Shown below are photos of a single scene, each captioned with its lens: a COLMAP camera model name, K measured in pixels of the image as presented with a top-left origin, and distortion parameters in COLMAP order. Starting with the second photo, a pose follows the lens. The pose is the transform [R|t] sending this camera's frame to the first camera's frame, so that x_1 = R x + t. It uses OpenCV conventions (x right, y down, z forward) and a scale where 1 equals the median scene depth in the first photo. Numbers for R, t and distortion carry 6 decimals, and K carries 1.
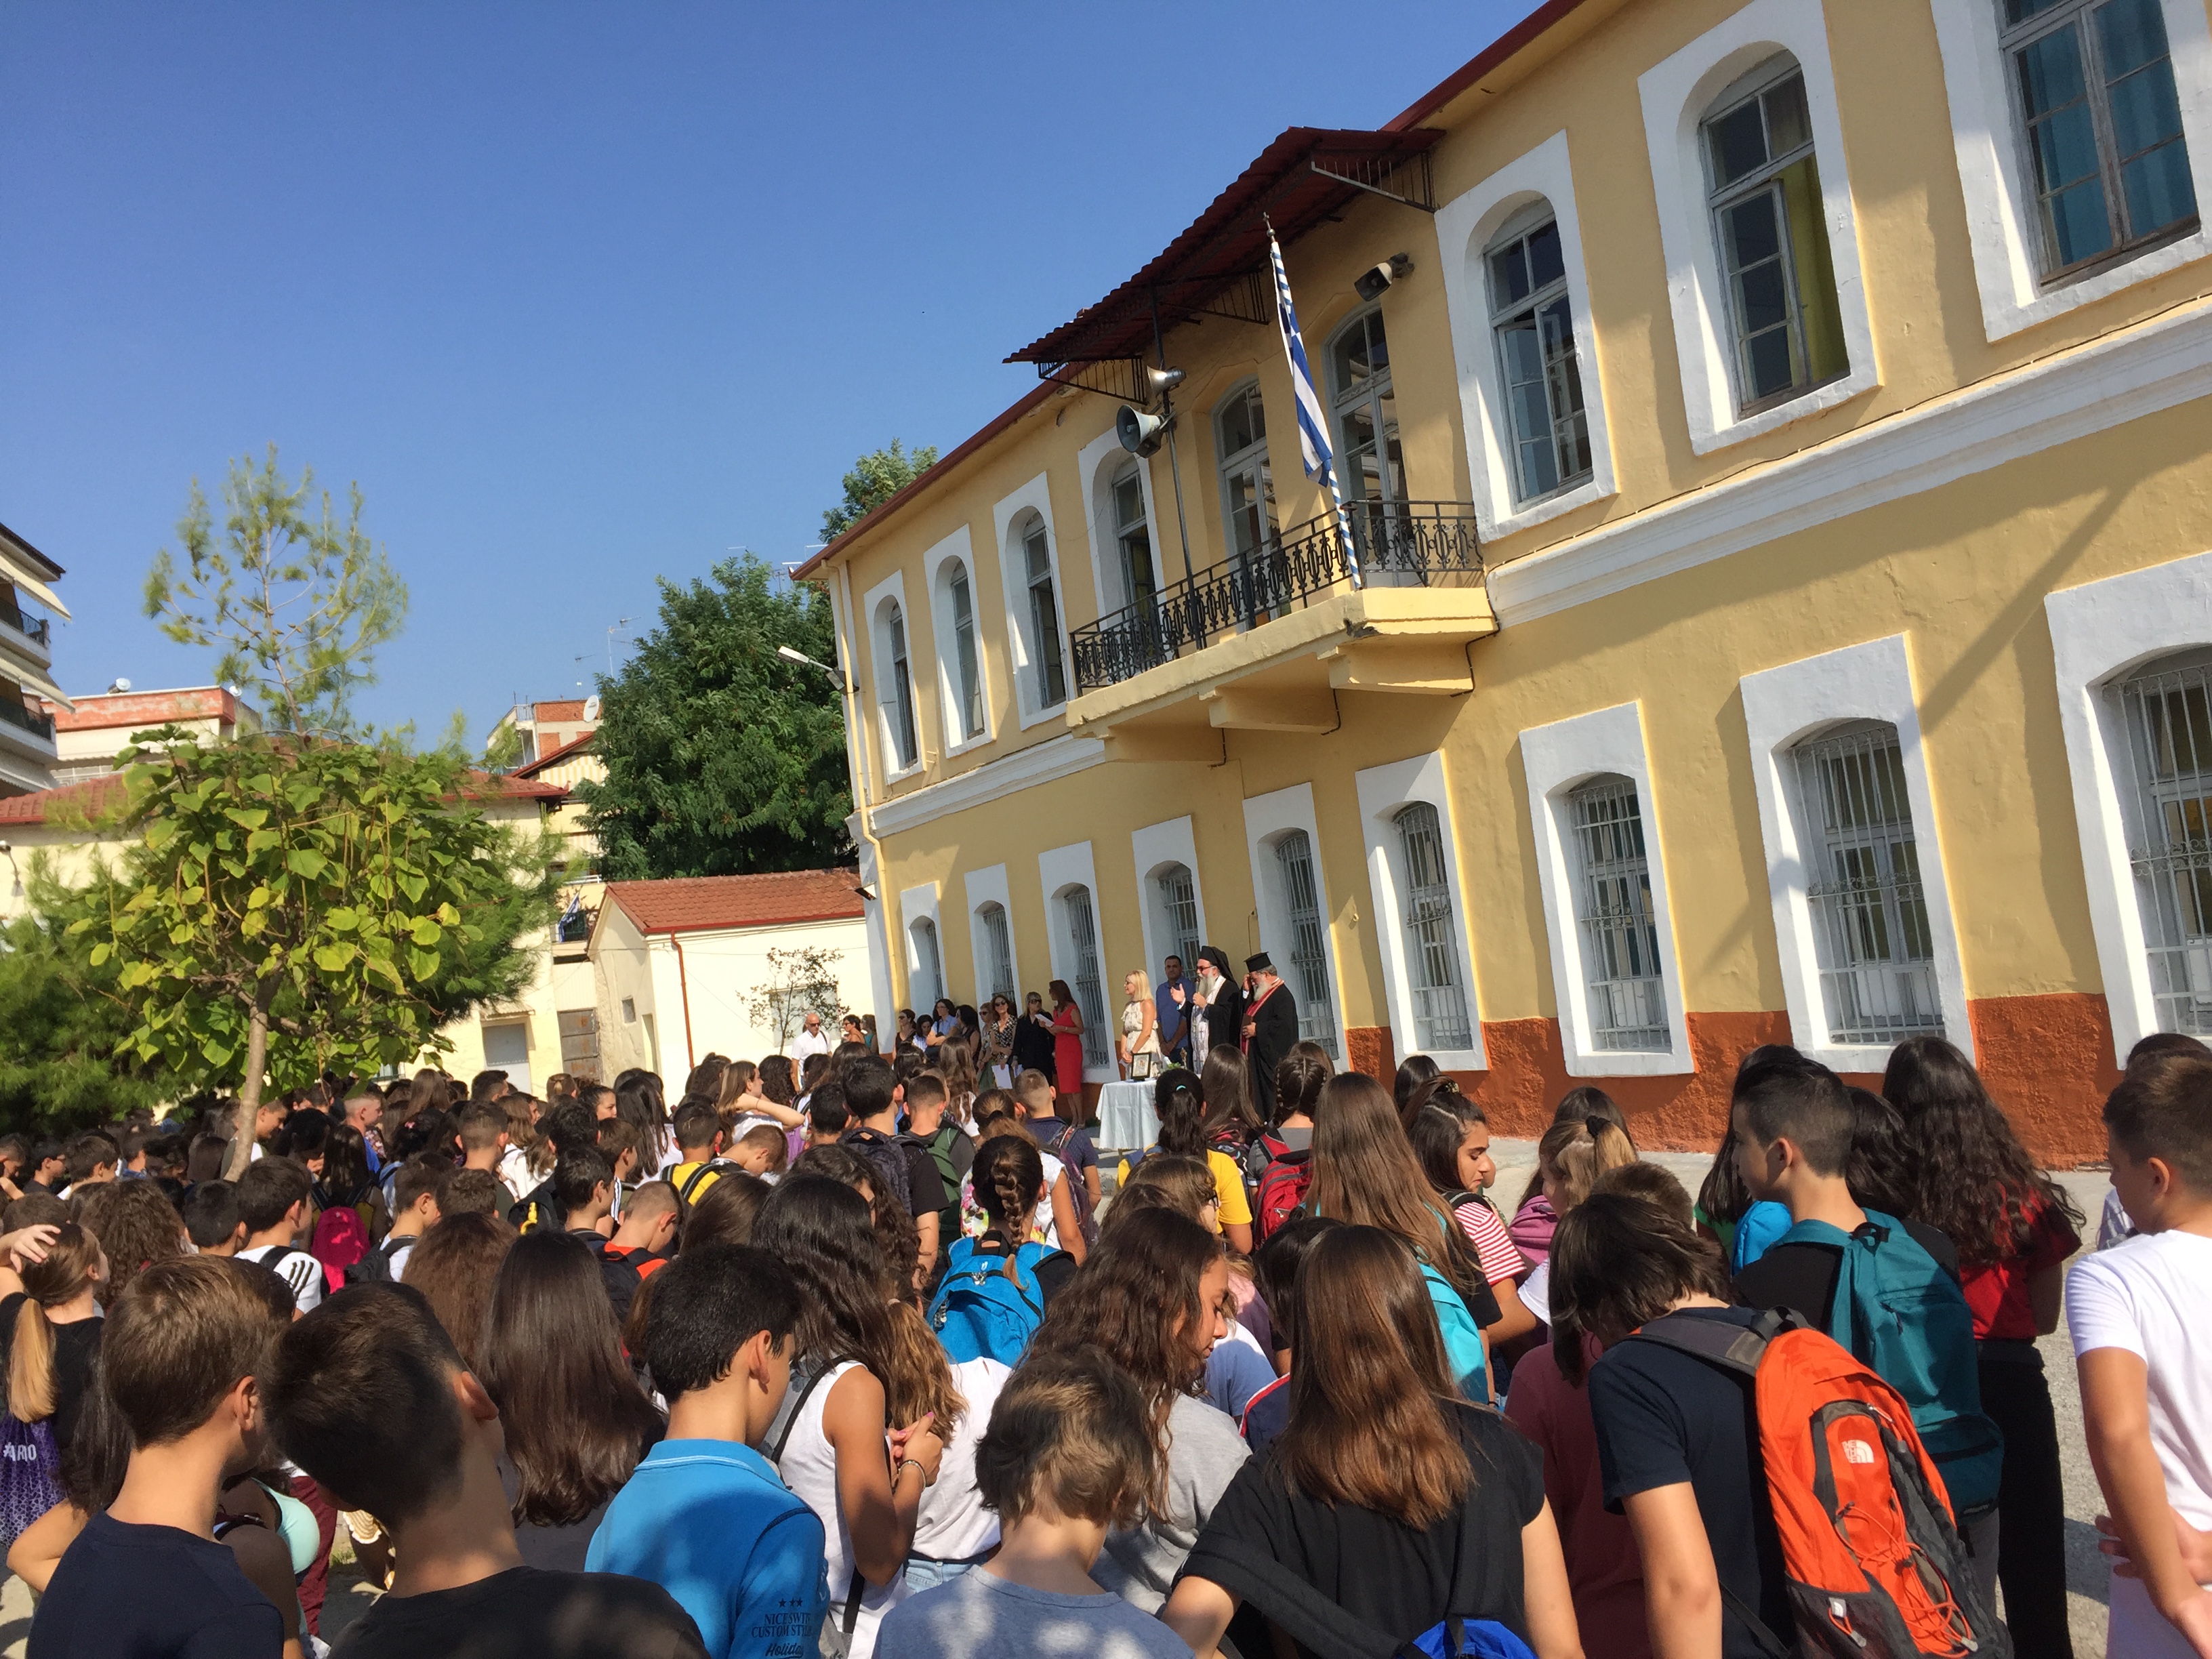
lens RADIAL K [[1891.9, 0, 1106.0], [0, 1891.9, 829.5], [0, 0, 1]] dist [0.039853, -0.004858]
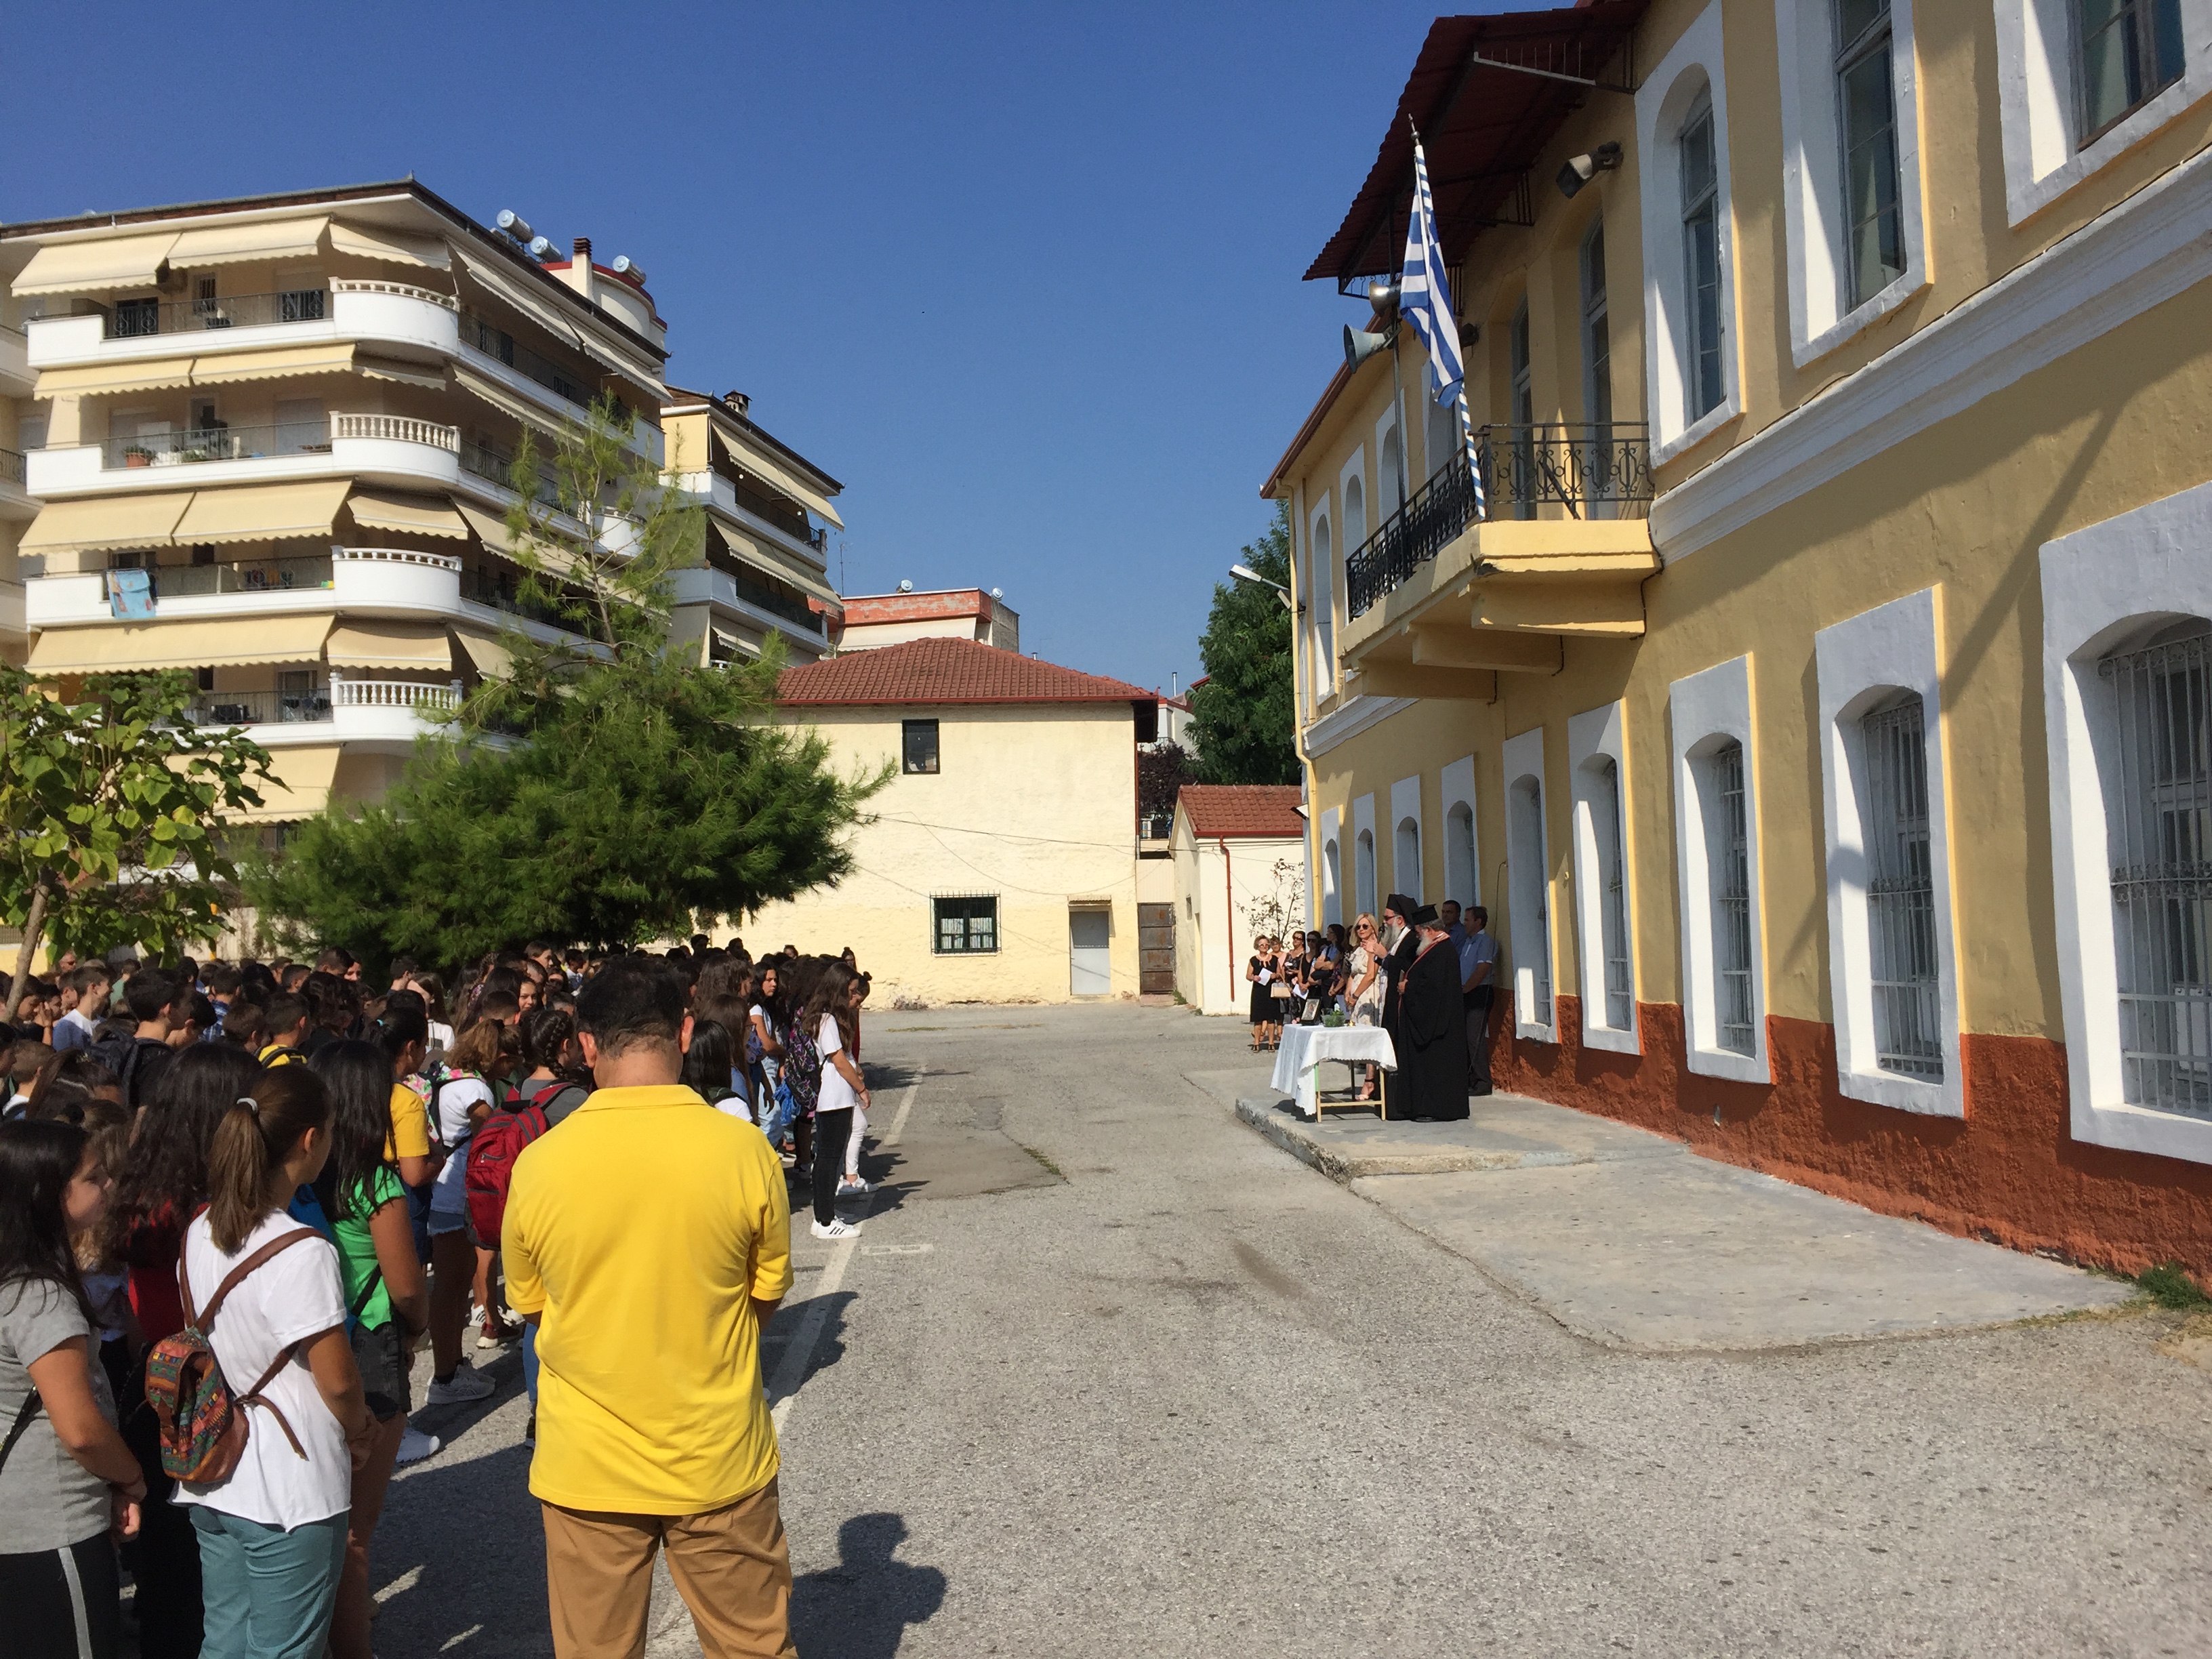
lens RADIAL K [[1890.8, 0, 1106.0], [0, 1890.8, 829.5], [0, 0, 1]] dist [0.015829, -0.000566]
pose [[0.910982, 0.068568, -0.406706, 0.365308], [-0.048170, 0.997024, 0.060194, -0.025250], [0.409623, -0.035245, 0.911574, 0.083687]]
